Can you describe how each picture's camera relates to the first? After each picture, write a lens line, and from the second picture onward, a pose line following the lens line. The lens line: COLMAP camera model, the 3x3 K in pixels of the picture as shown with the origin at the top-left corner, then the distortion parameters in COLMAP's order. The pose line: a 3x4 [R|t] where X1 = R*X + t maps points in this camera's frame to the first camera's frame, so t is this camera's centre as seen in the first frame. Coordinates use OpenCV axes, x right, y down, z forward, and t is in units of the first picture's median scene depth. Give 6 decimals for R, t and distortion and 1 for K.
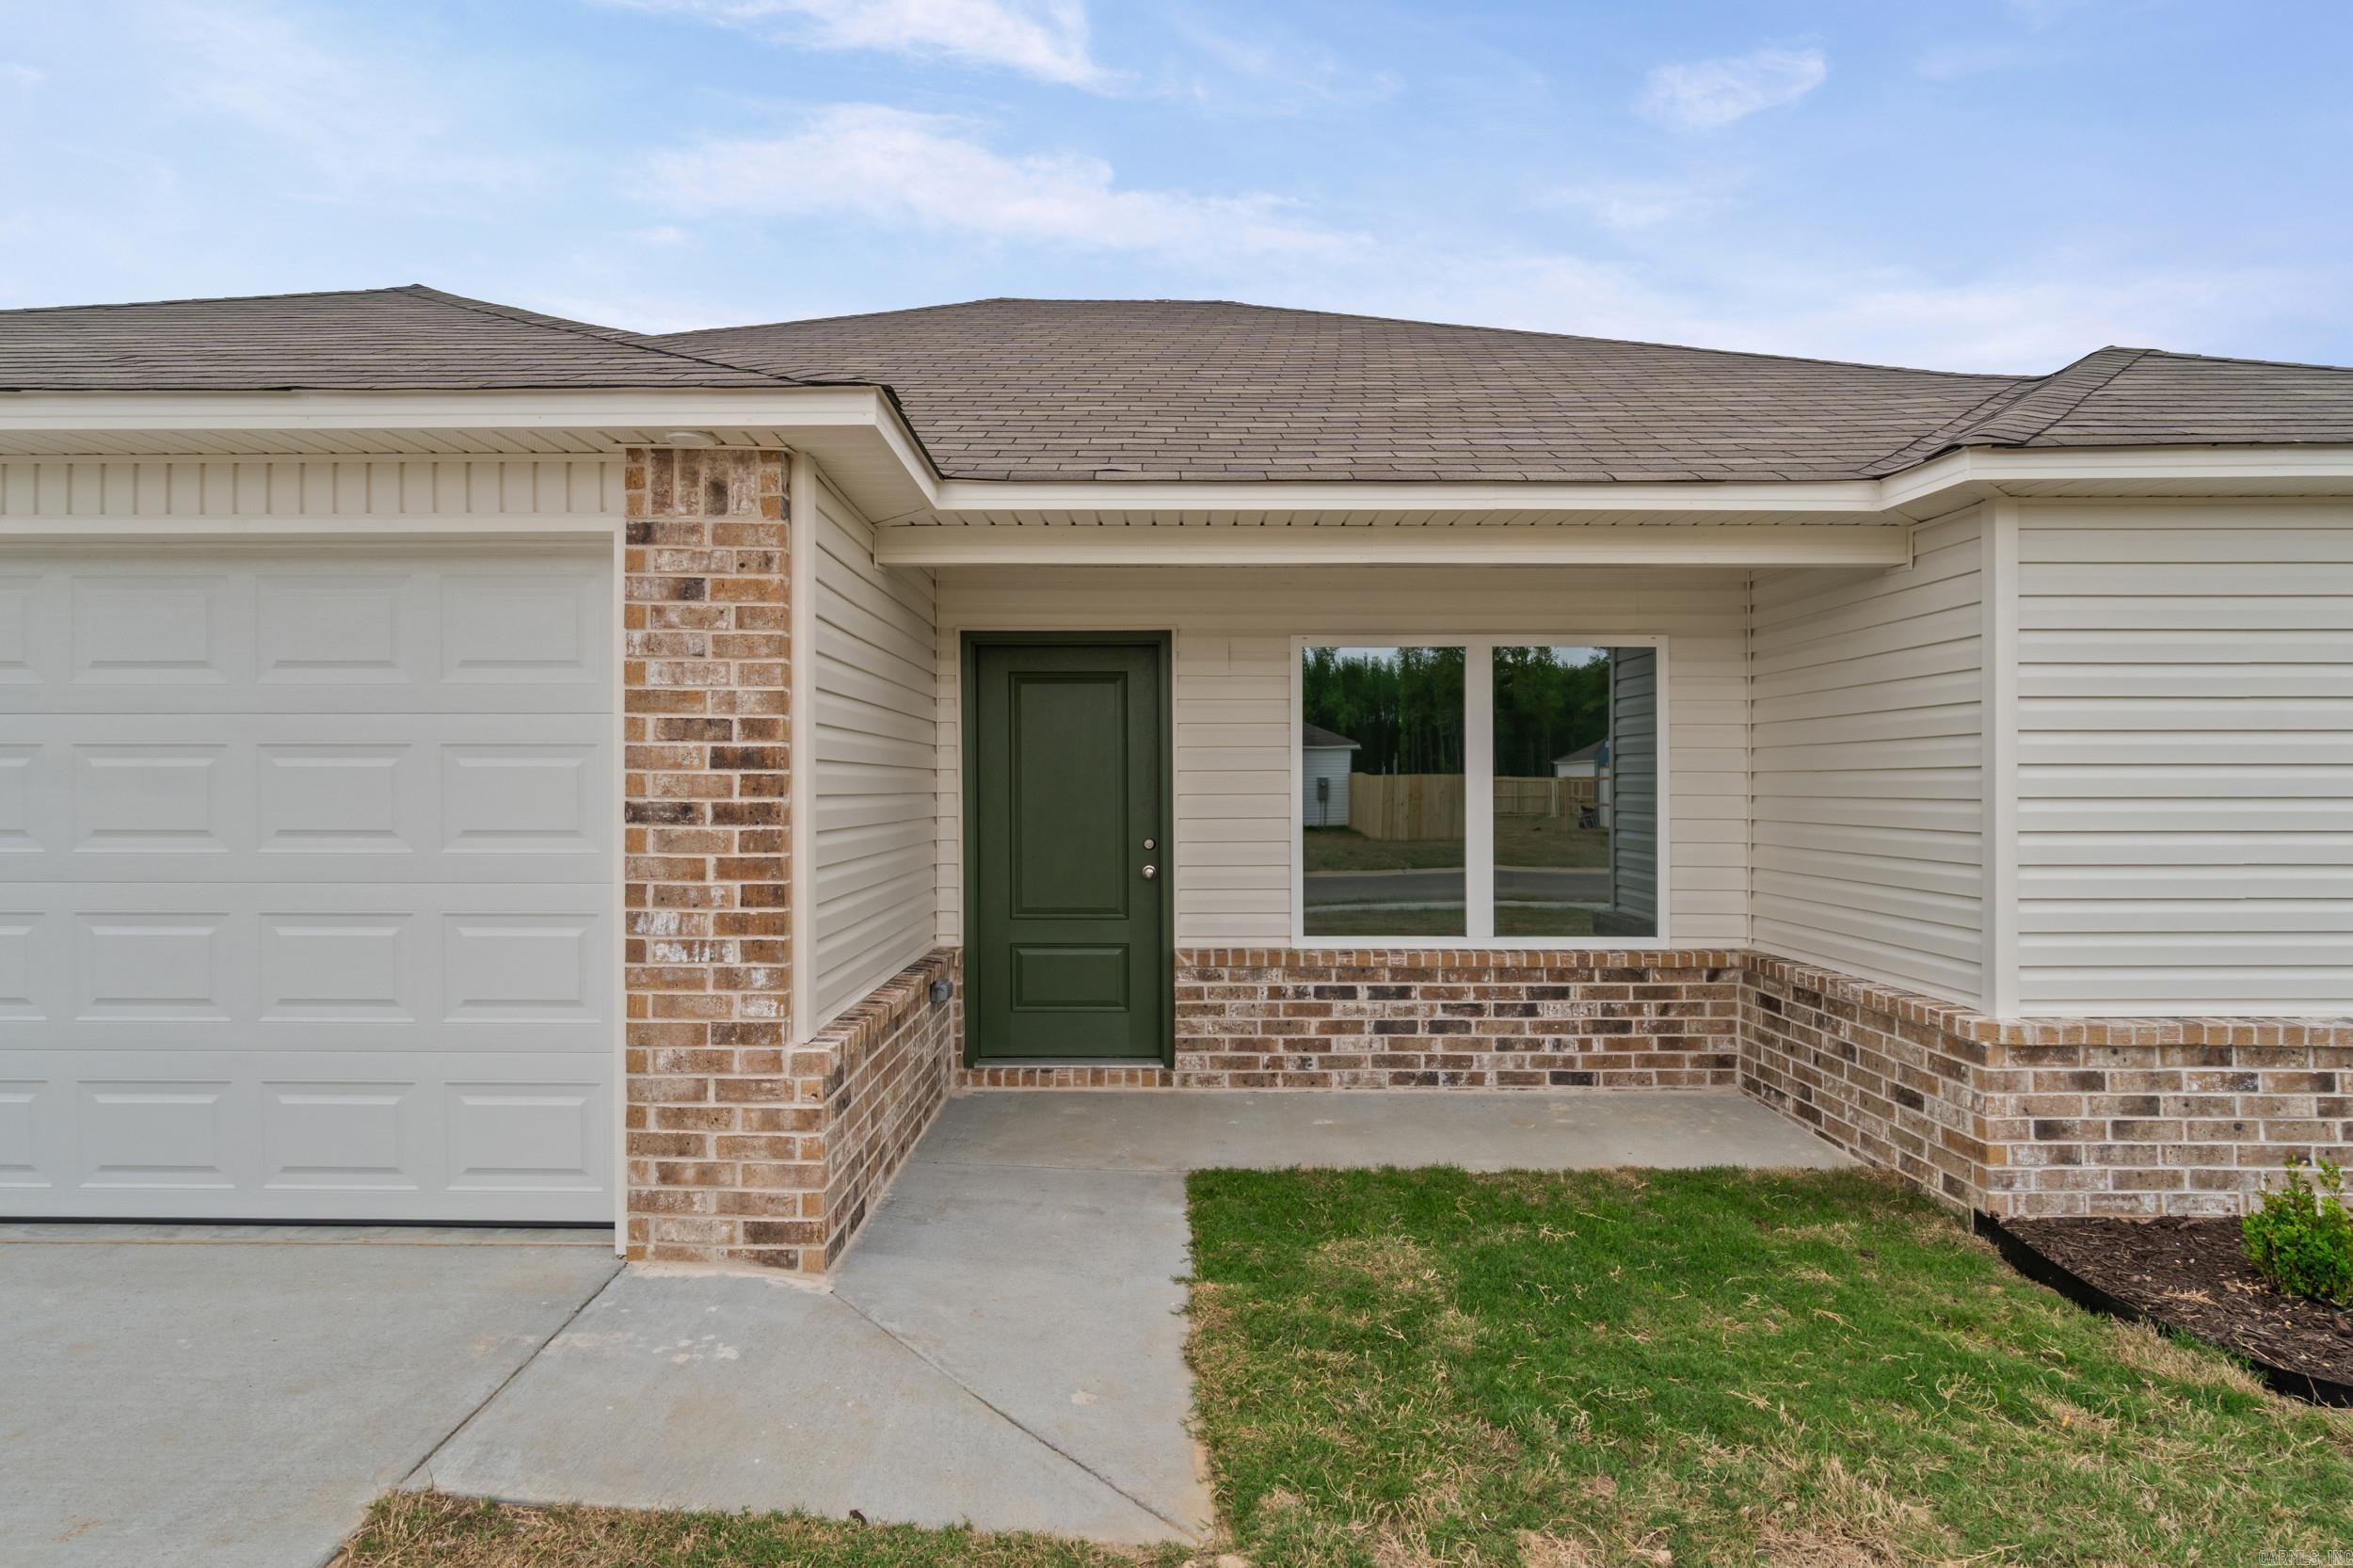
lens RADIAL K [[1219.8, 0, 1174.3], [0, 1219.8, 794.5], [0, 0, 1]] dist [-0.004715, 0.001693]
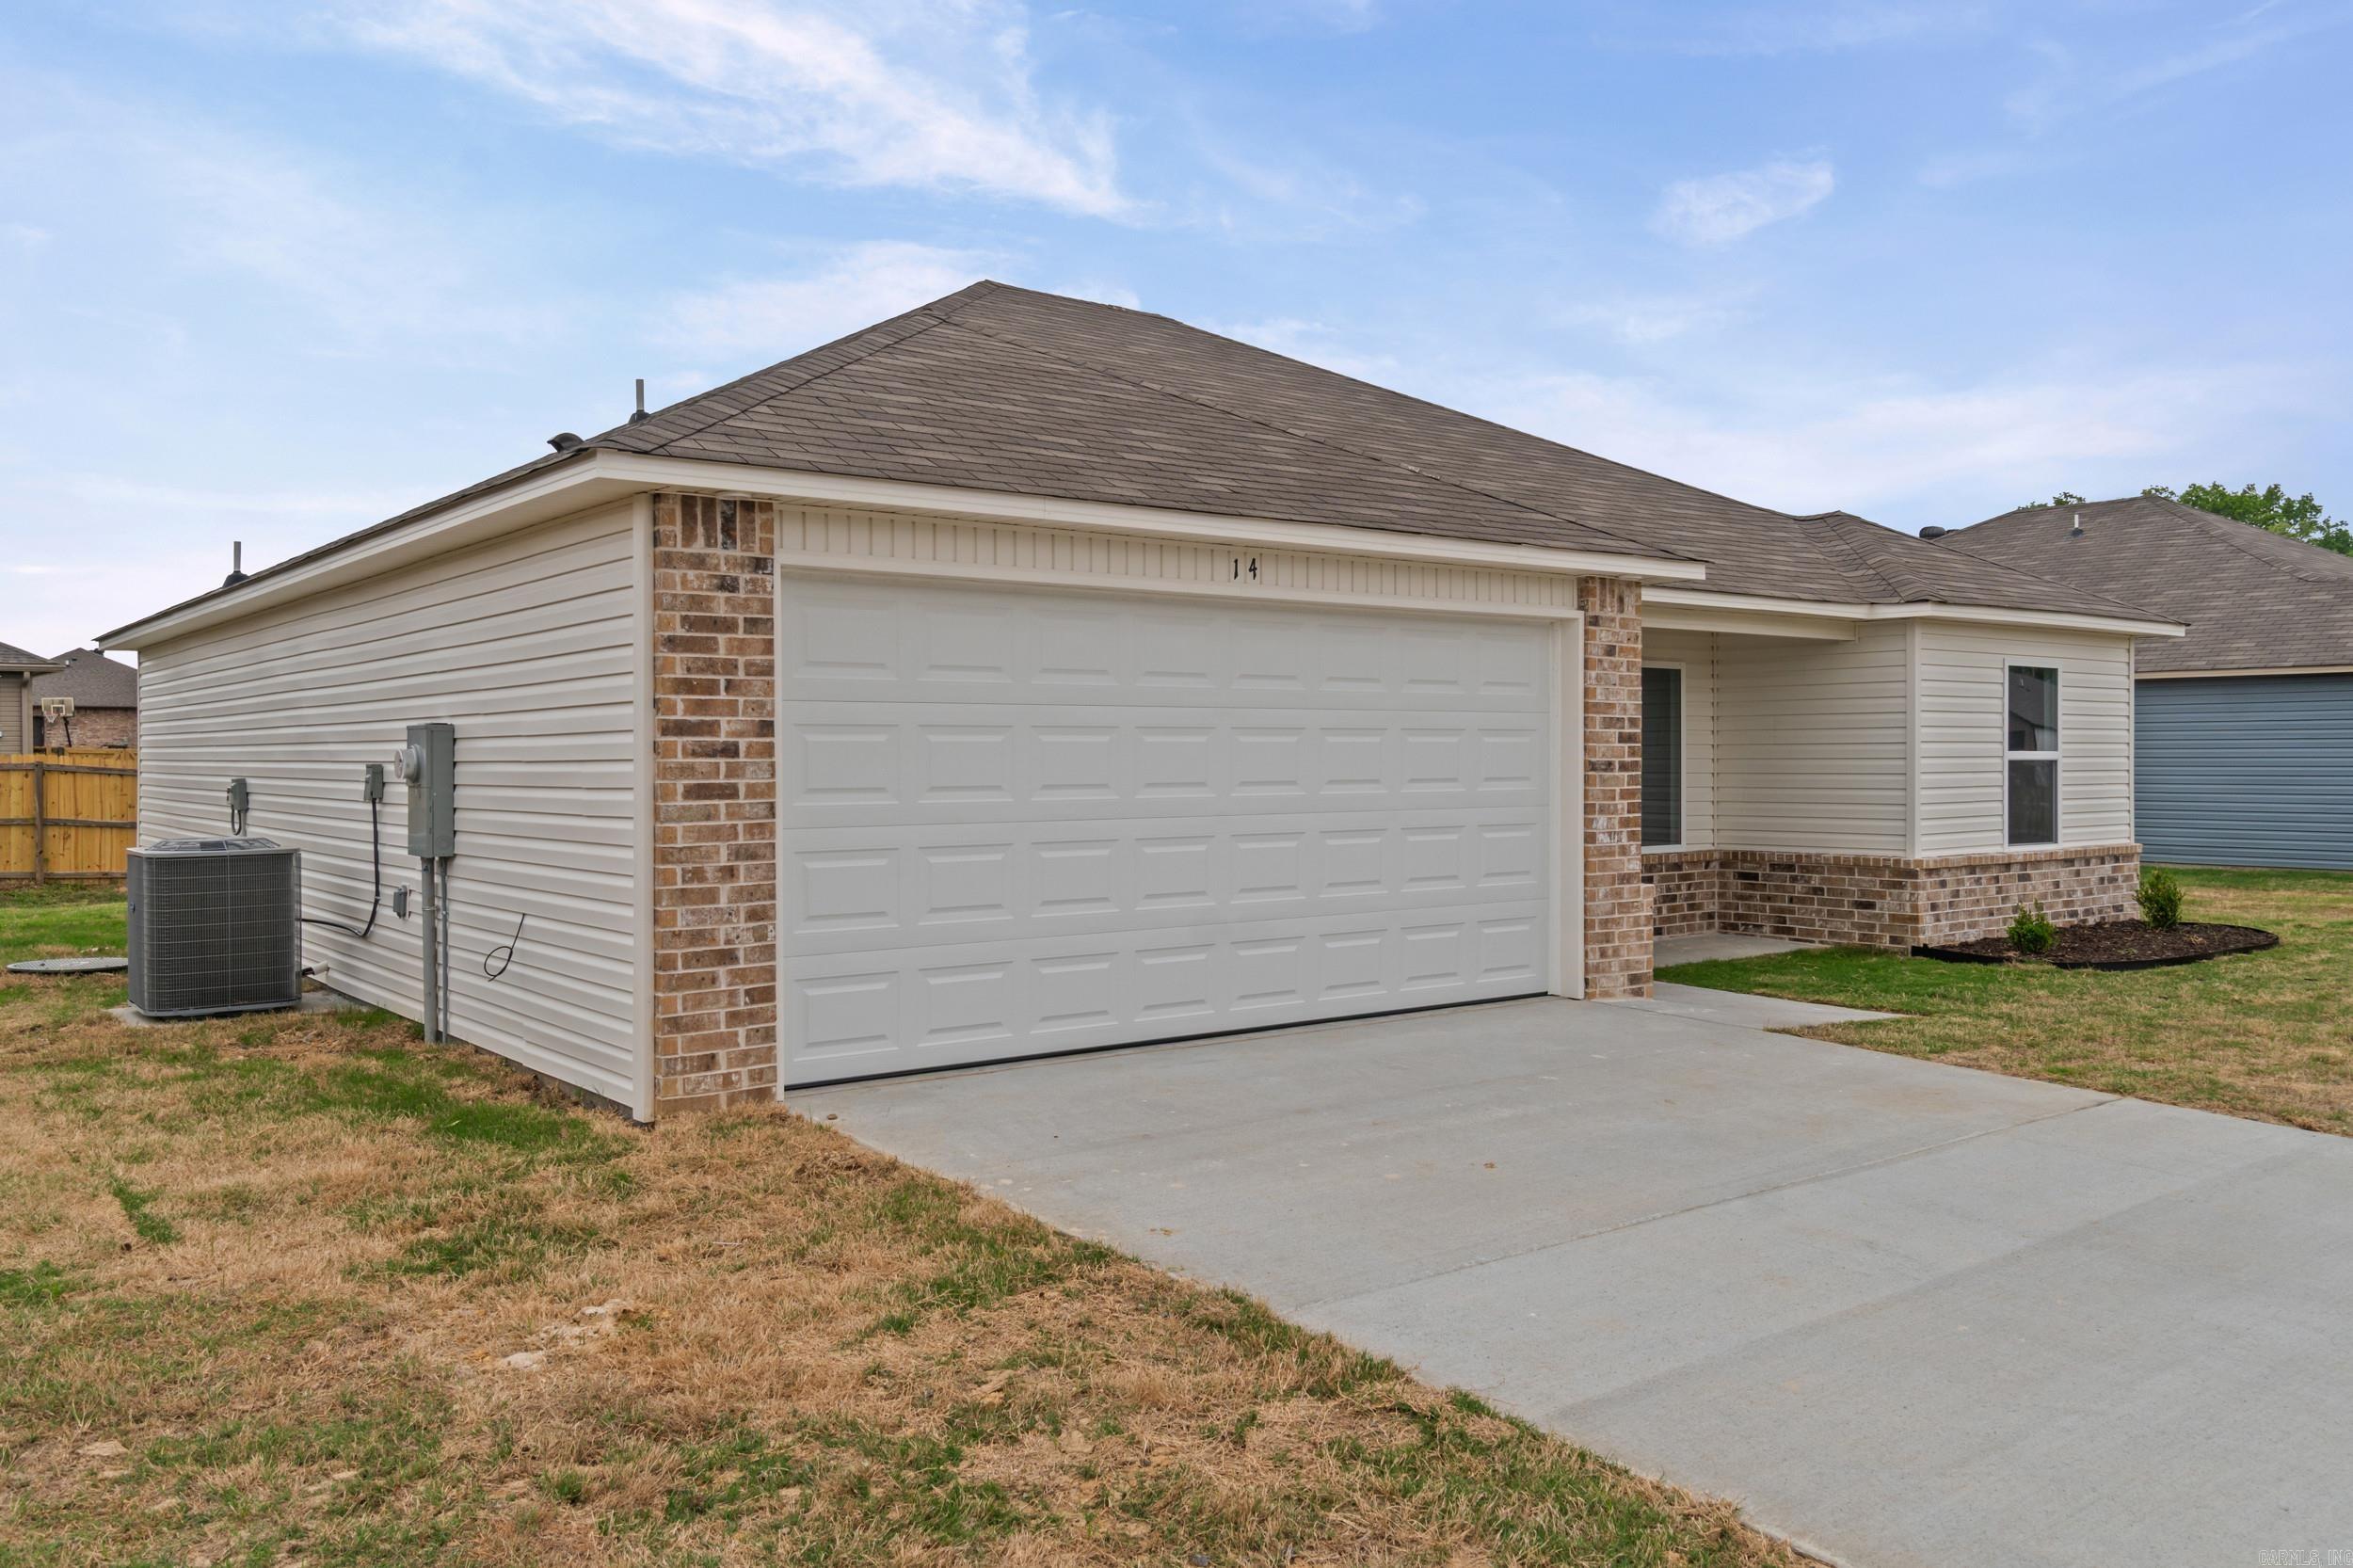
lens RADIAL K [[1808.4, 0, 1174.7], [0, 1808.4, 790.1], [0, 0, 1]] dist [-0.004665, -0.003484]
pose [[0.787811, -0.014233, 0.615753, -2.308256], [0.009461, 0.999895, 0.011008, 0.013057], [-0.615845, -0.002846, 0.787862, -0.715029]]
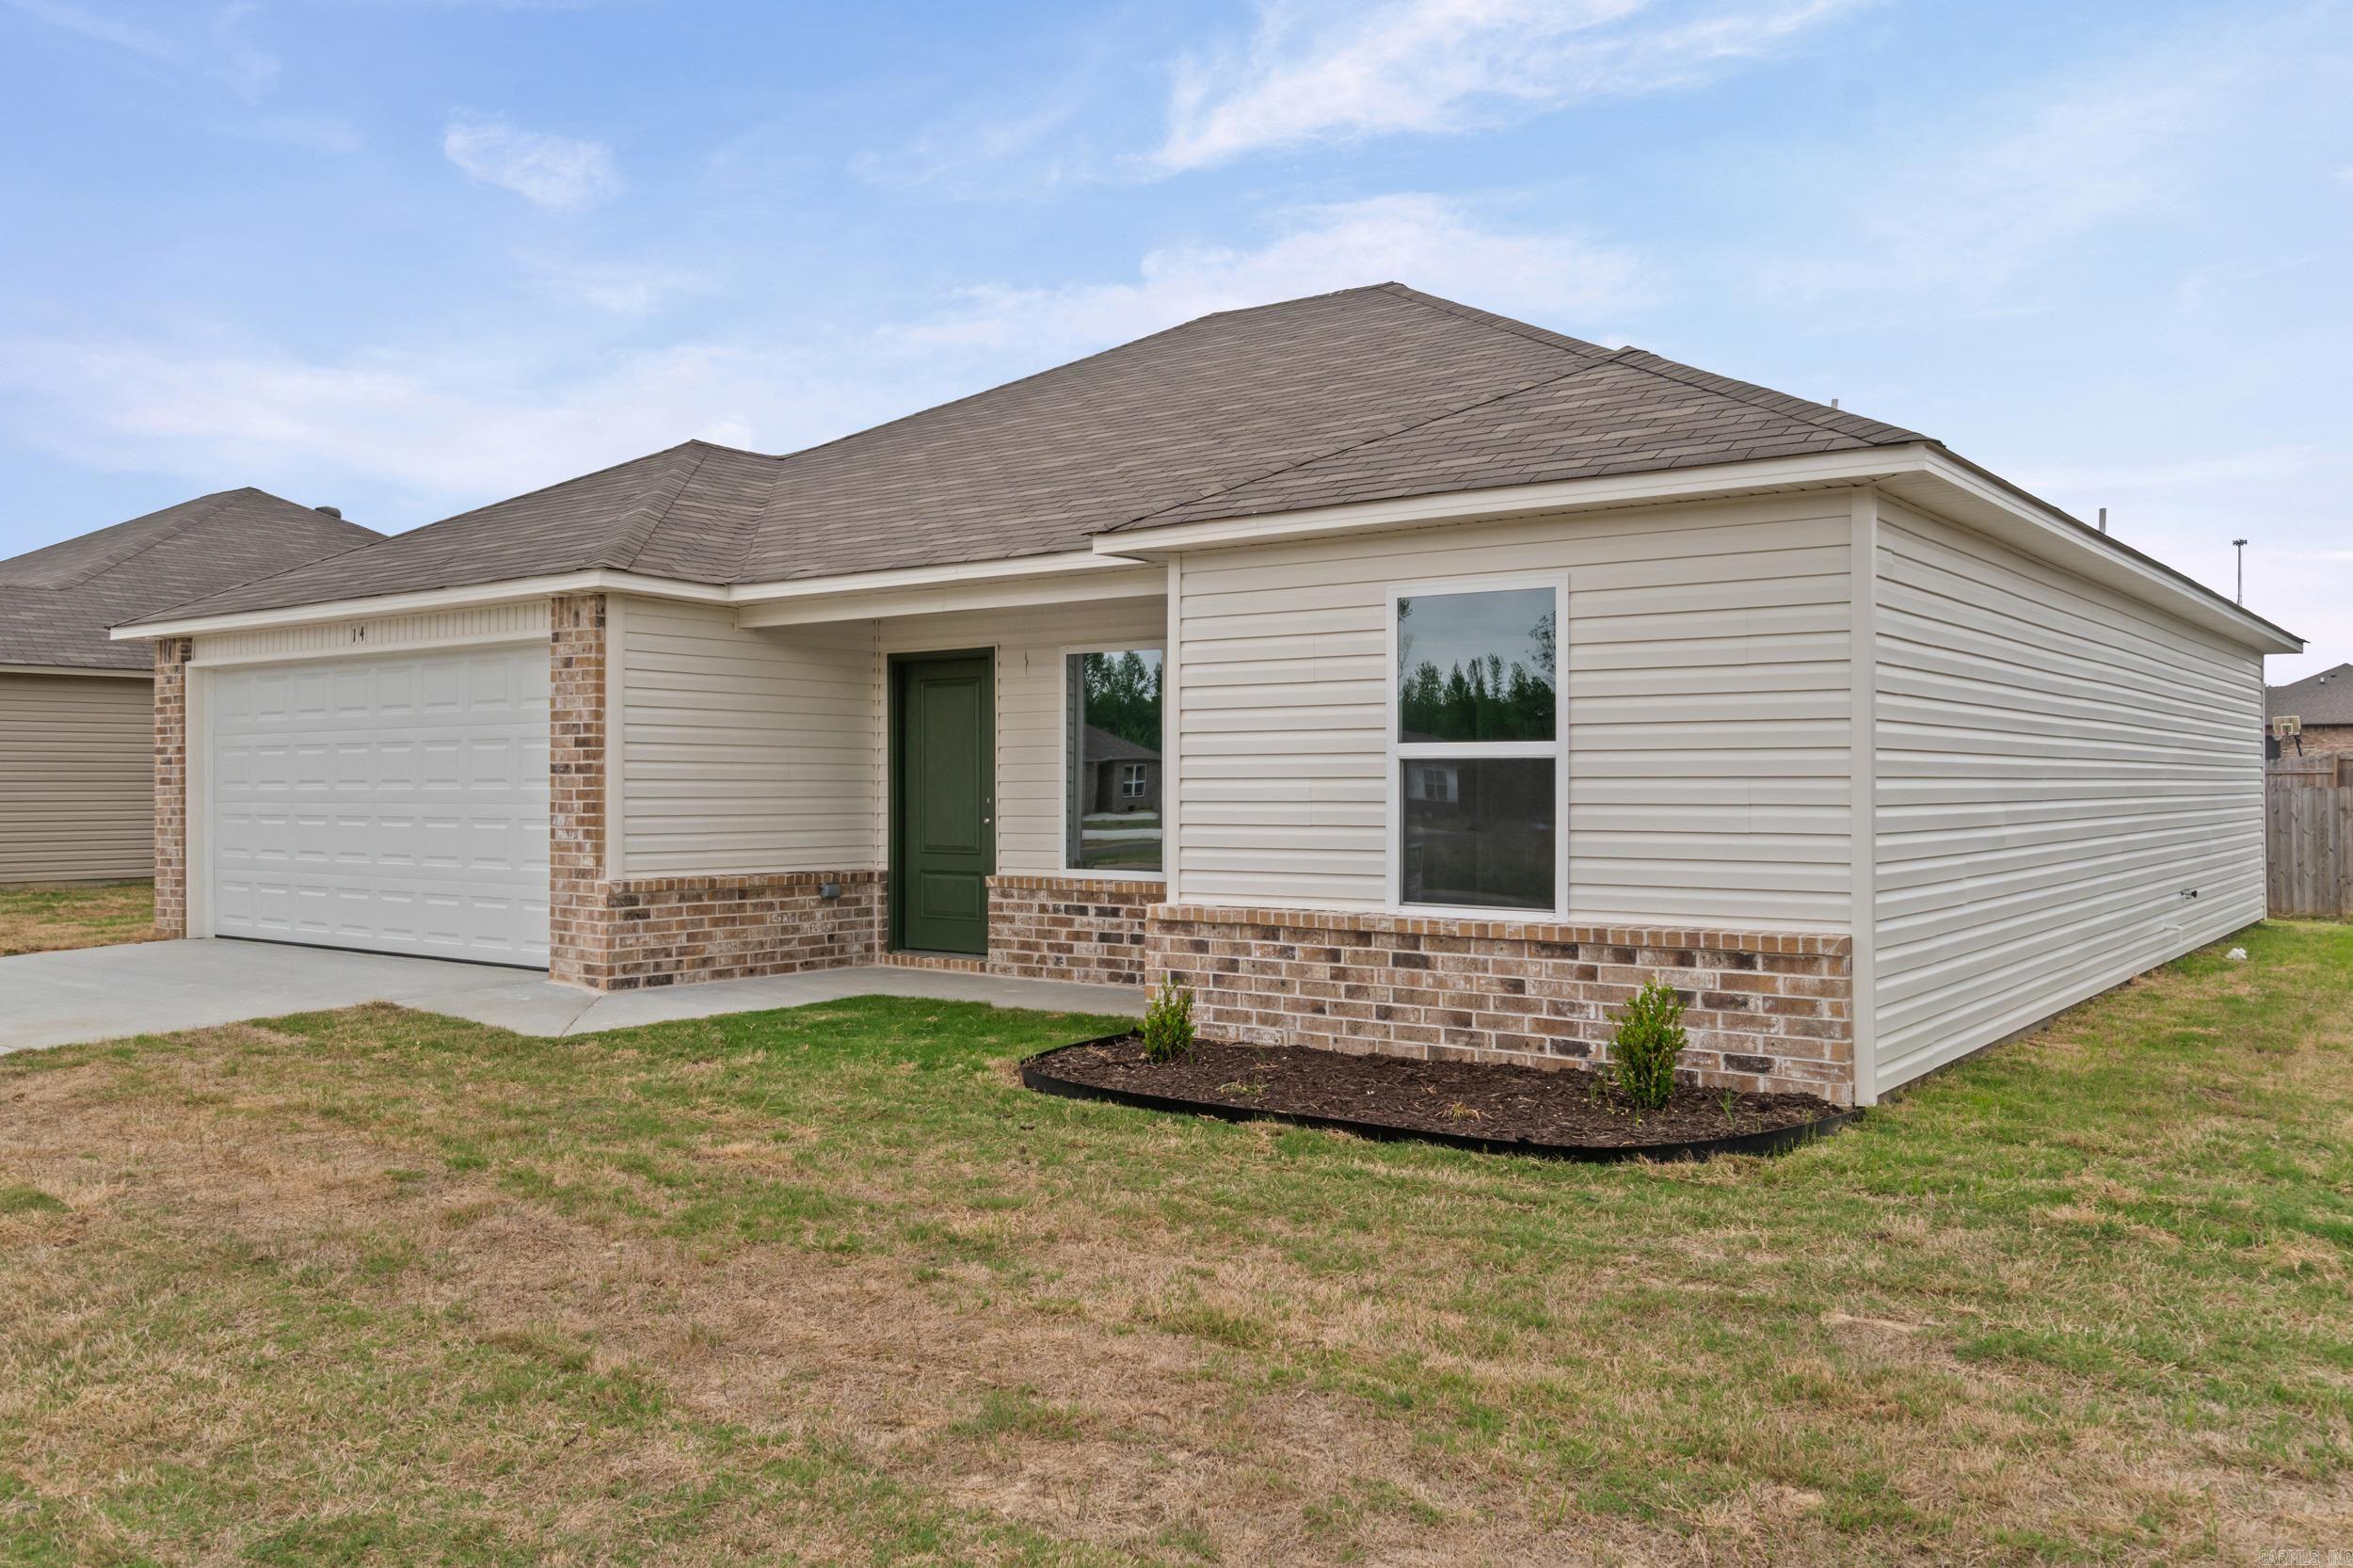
lens RADIAL K [[1808.4, 0, 1172.3], [0, 1808.4, 772.0], [0, 0, 1]] dist [-0.004665, -0.003484]
pose [[0.806281, -0.005096, -0.591511, 1.954486], [-0.004395, 0.999884, -0.014605, 0.053290], [0.591517, 0.014375, 0.806164, -0.770394]]
